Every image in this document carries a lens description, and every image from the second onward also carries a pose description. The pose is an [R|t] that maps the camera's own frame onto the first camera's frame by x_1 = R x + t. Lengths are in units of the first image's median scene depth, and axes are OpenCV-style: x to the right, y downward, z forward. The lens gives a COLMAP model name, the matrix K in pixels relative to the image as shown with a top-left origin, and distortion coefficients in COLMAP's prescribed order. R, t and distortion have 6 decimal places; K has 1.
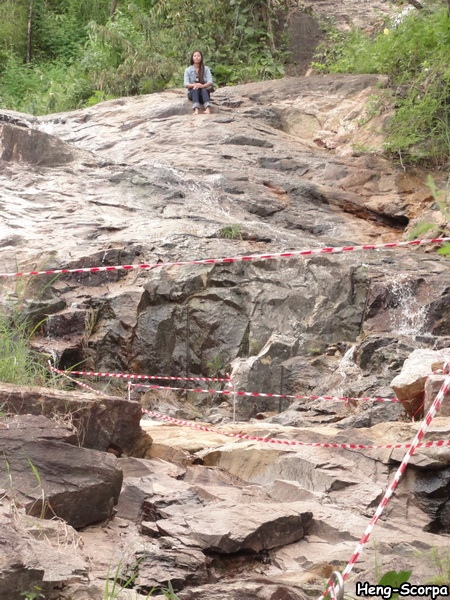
lens RADIAL K [[2696.1, 0, 225.1], [0, 2696.1, 300.0], [0, 0, 1]] dist [0.117578, 0.000000]
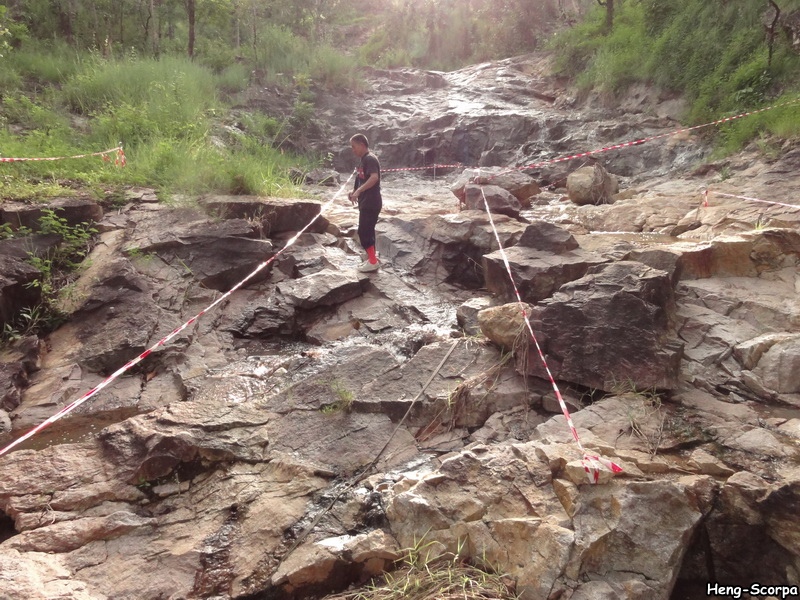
lens RADIAL K [[562.9, 0, 399.9], [0, 562.9, 300.0], [0, 0, 1]] dist [-0.000562, 0.001247]
pose [[0.966447, 0.023477, -0.255791, 0.076459], [0.053320, 0.955789, 0.289179, -0.006148], [0.251271, -0.293115, 0.922468, 0.352749]]
